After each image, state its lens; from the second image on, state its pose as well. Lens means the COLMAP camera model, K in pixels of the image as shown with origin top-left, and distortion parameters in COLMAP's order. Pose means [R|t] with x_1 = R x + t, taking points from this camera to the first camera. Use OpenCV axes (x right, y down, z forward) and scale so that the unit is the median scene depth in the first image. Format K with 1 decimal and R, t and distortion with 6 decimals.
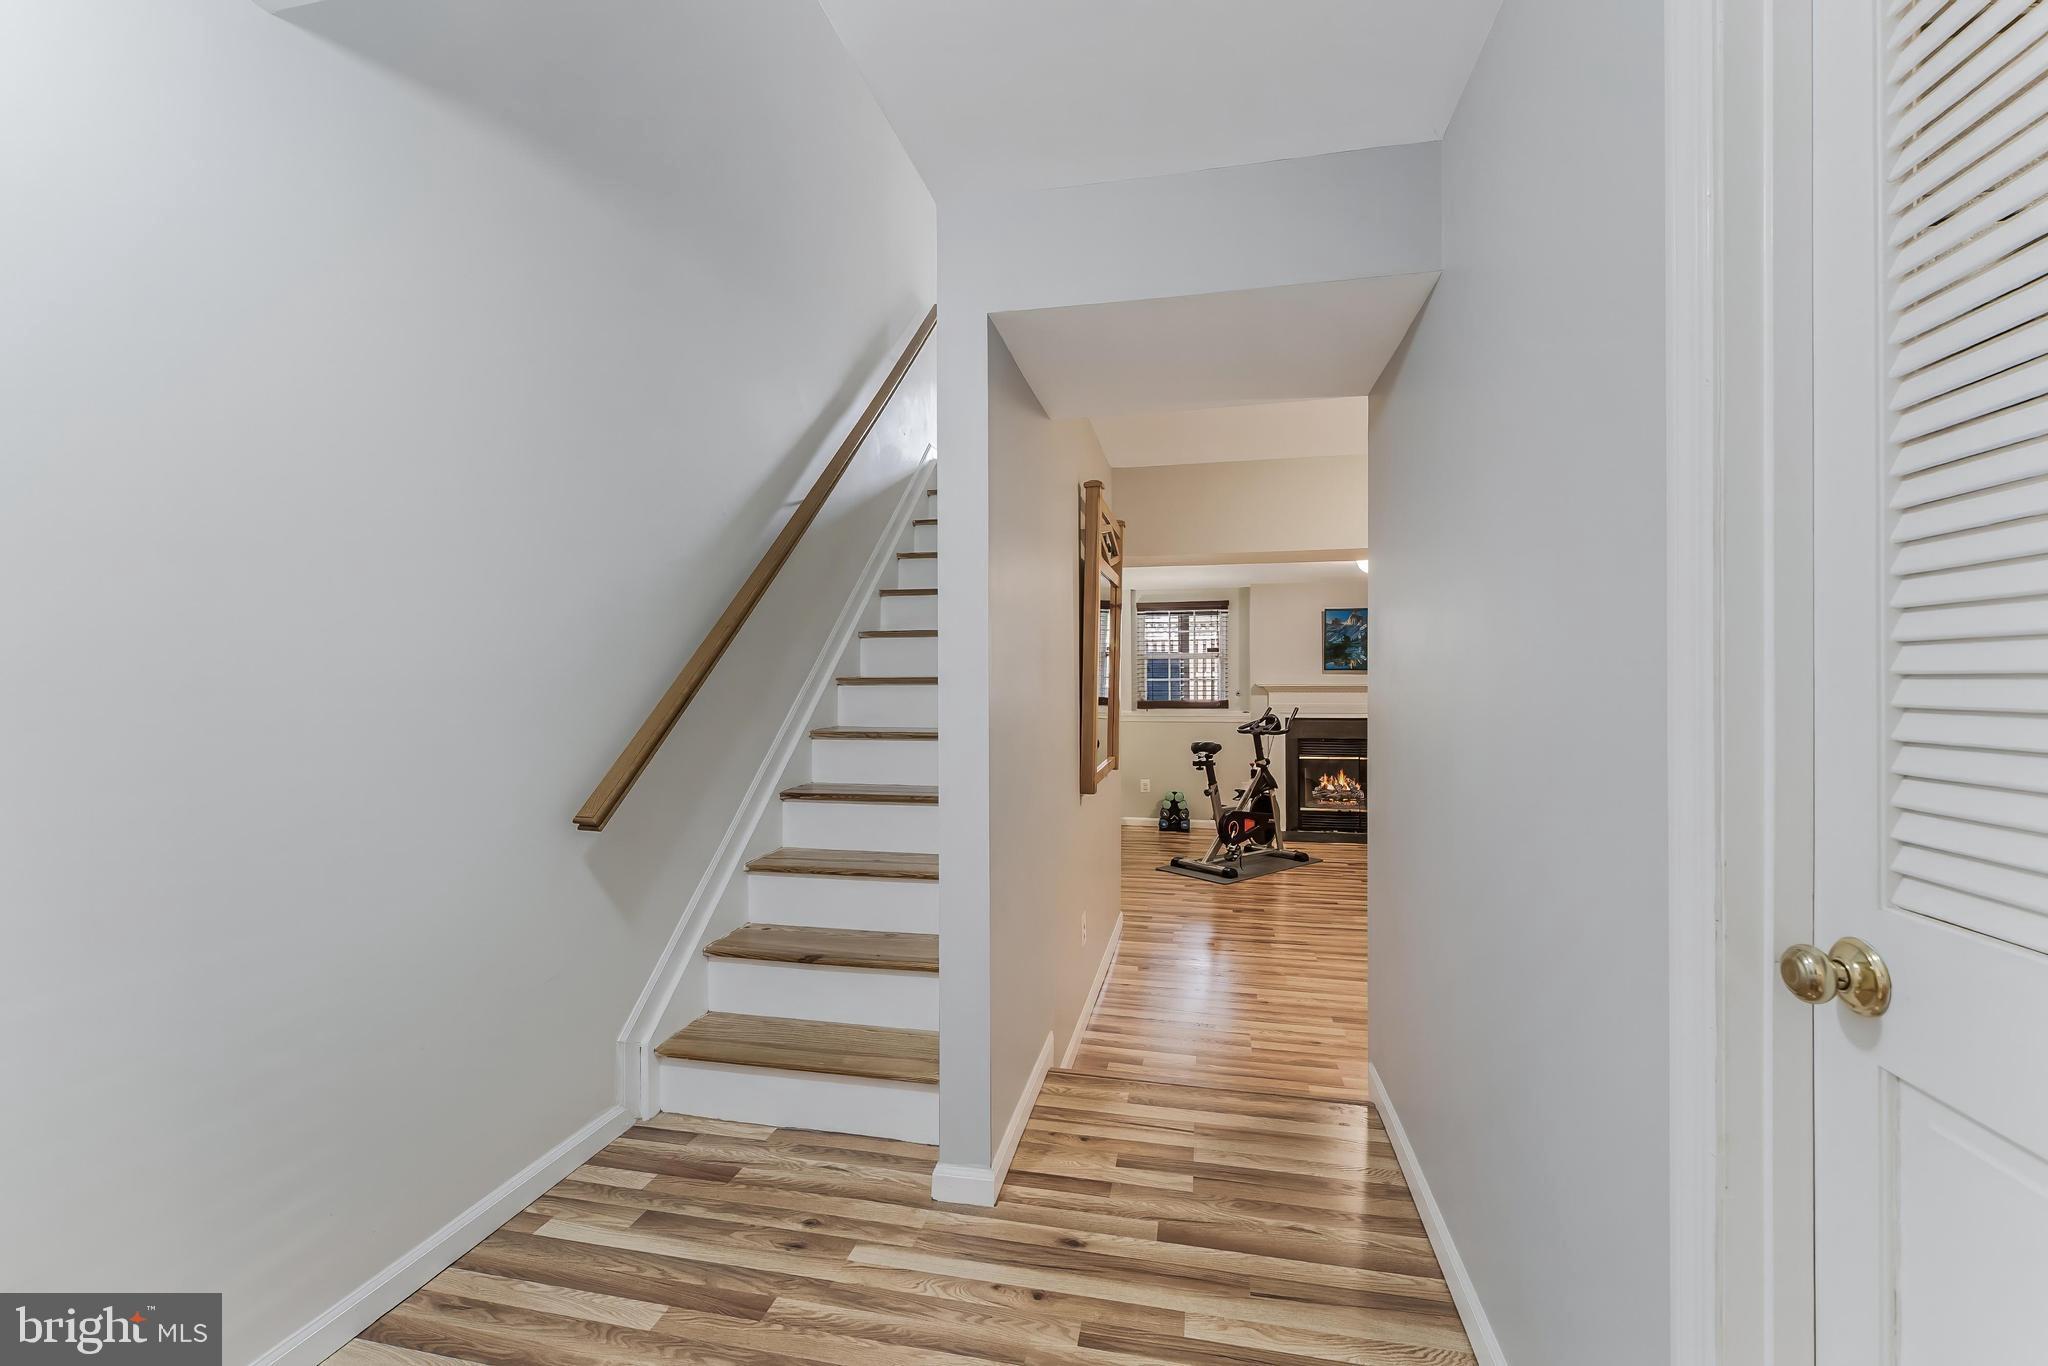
lens RADIAL K [[822.5, 0, 1031.5], [0, 822.5, 678.5], [0, 0, 1]] dist [-0.000327, -0.000595]
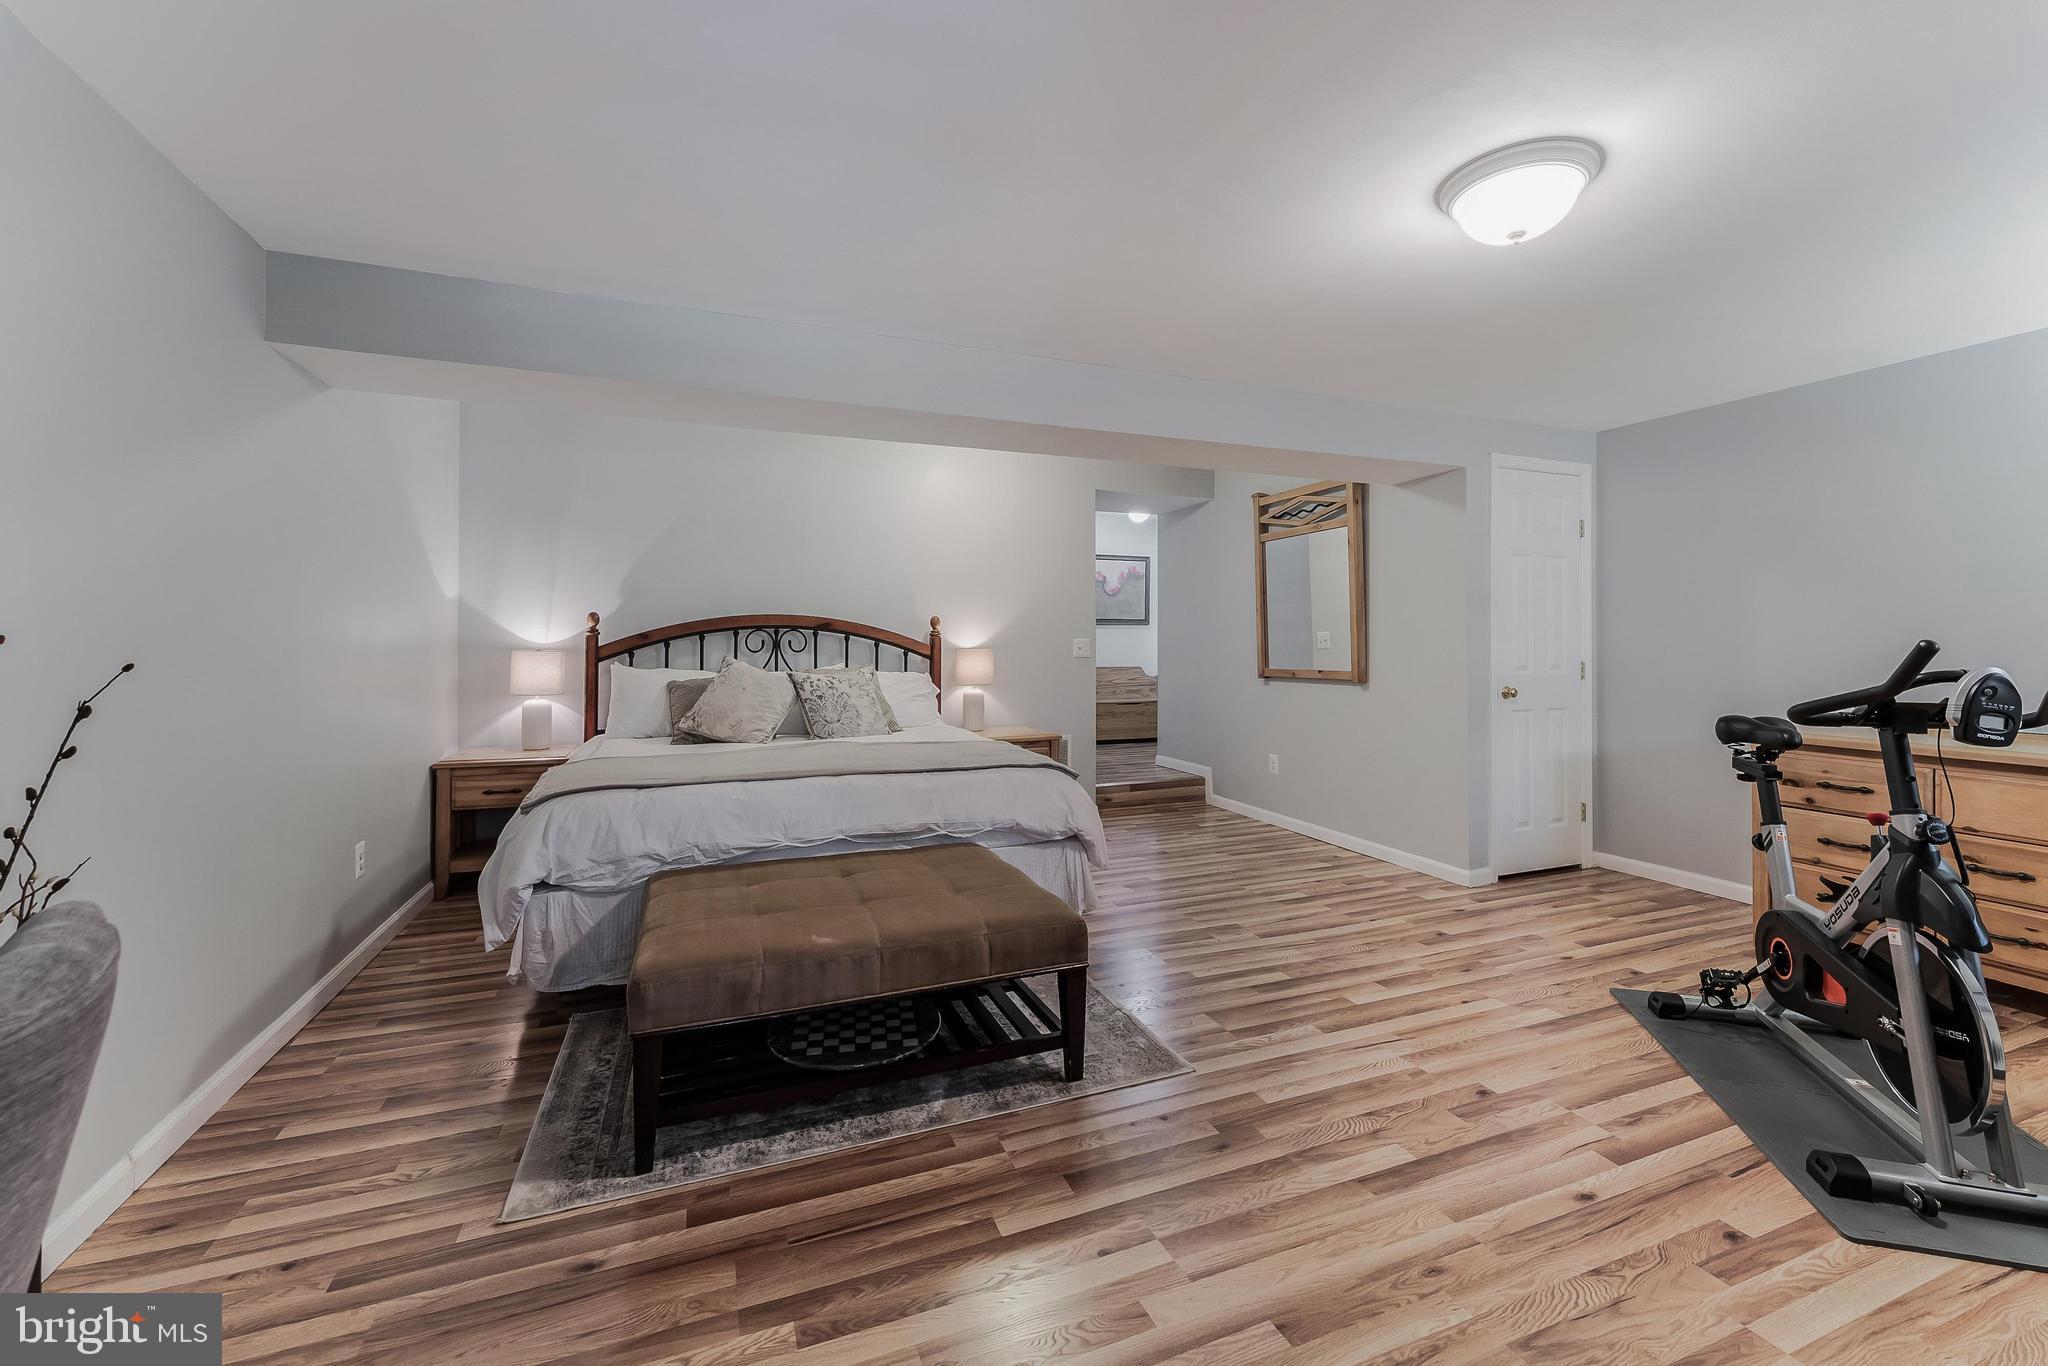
lens RADIAL K [[822.5, 0, 1031.5], [0, 822.5, 678.5], [0, 0, 1]] dist [-0.000327, -0.000595]
pose [[-0.826346, 0.038455, -0.561849, 0.694025], [0.026136, 0.999210, 0.029951, 0.032031], [0.562556, 0.010065, -0.826698, 1.051909]]
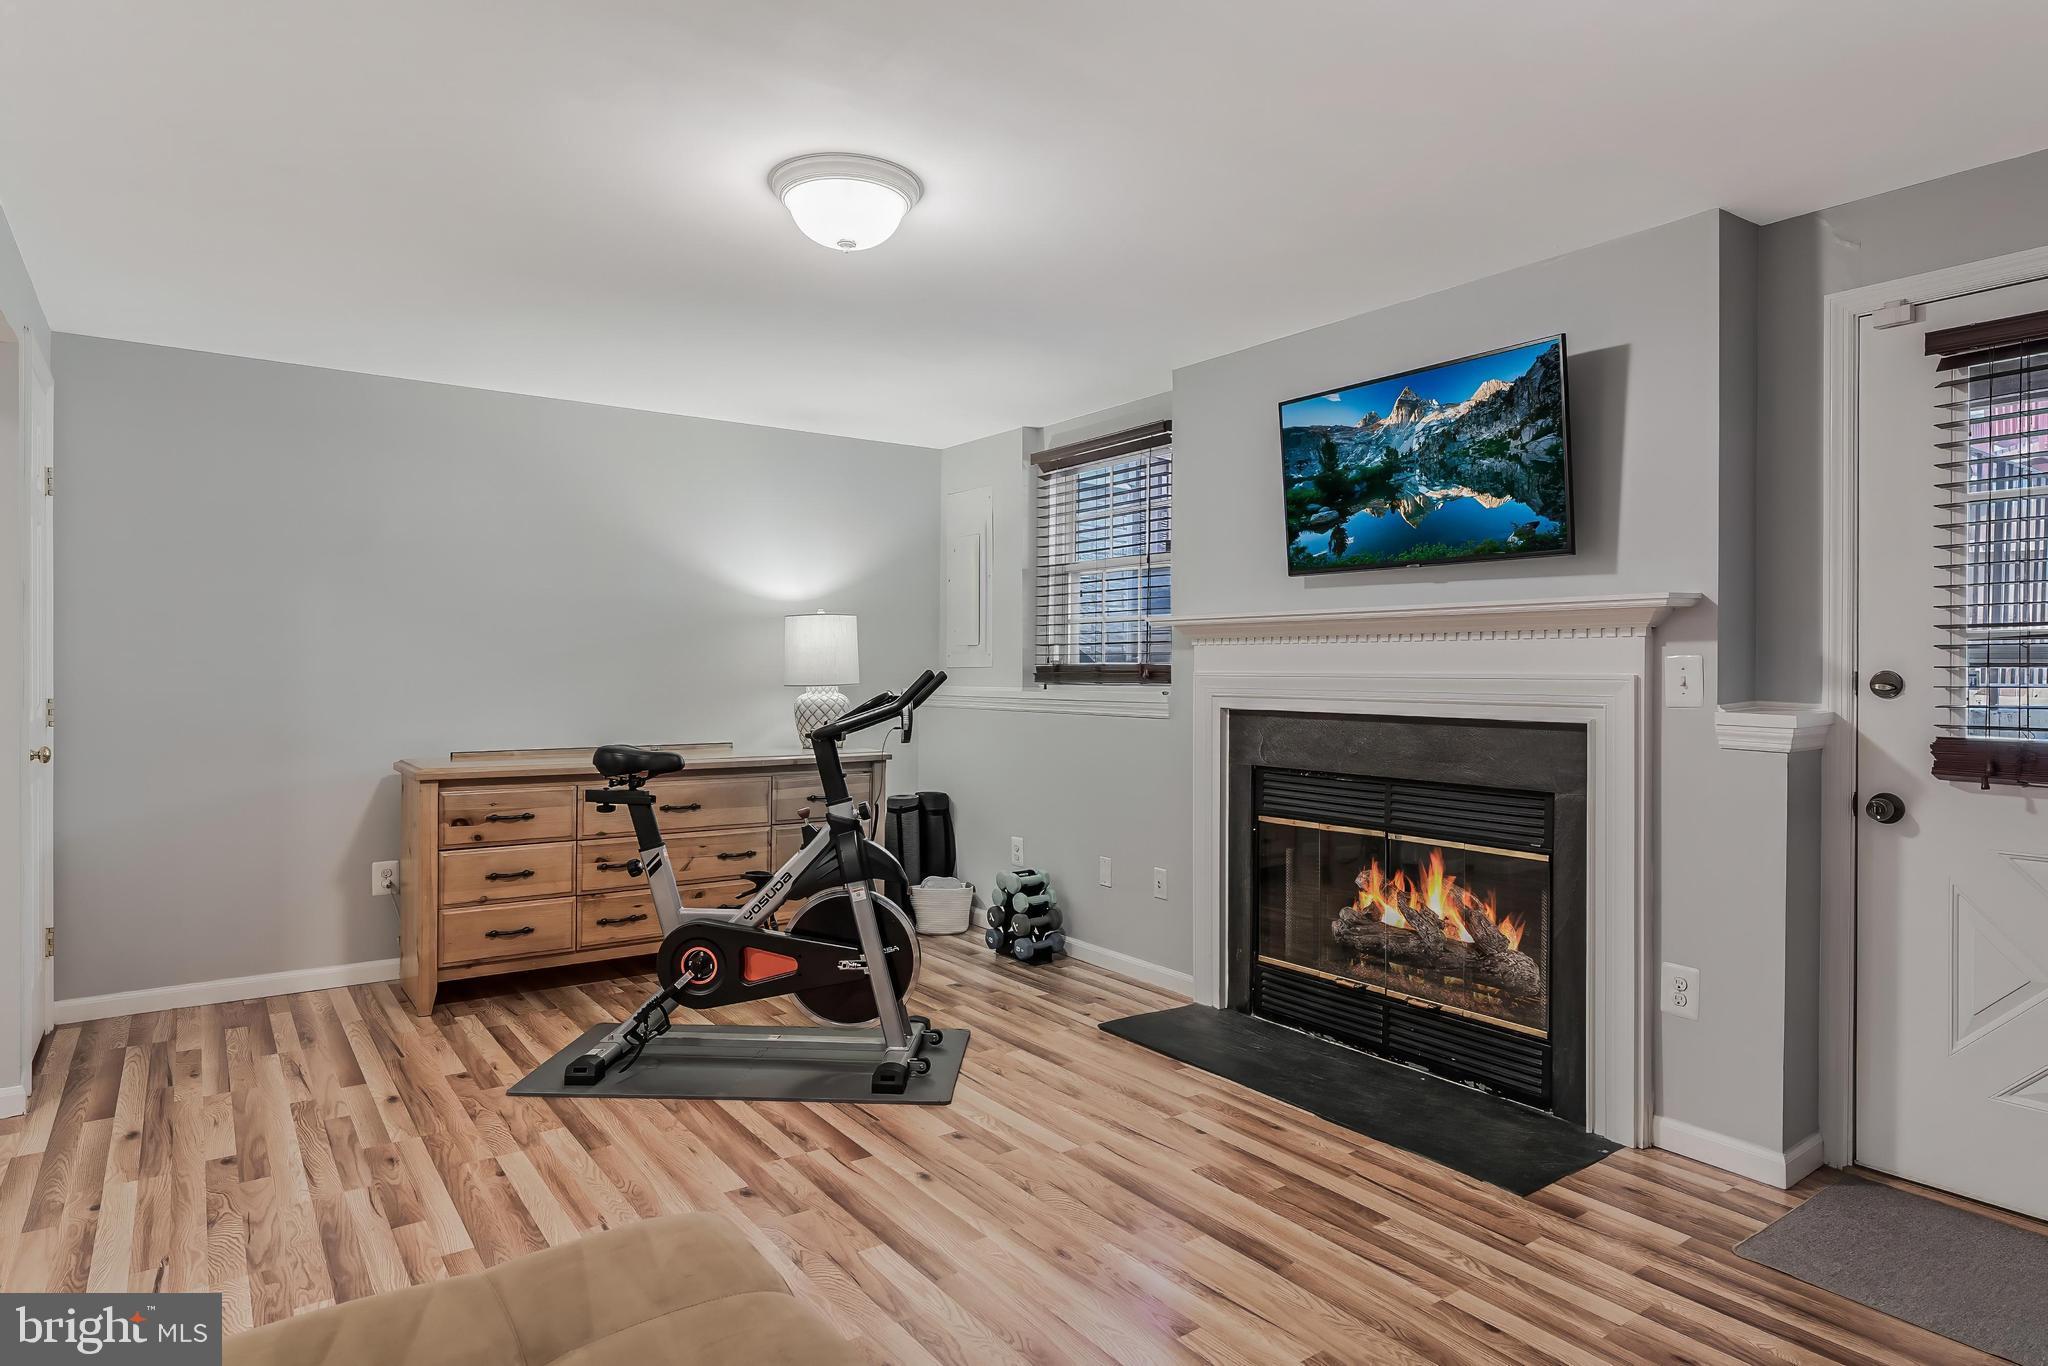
lens RADIAL K [[1144.1, 0, 1035.0], [0, 1144.1, 717.2], [0, 0, 1]] dist [0.032784, -0.037126]
pose [[0.765179, 0.040620, -0.642535, 0.687865], [-0.008224, 0.998543, 0.053333, 0.027606], [0.643765, -0.035525, 0.764398, 0.641095]]
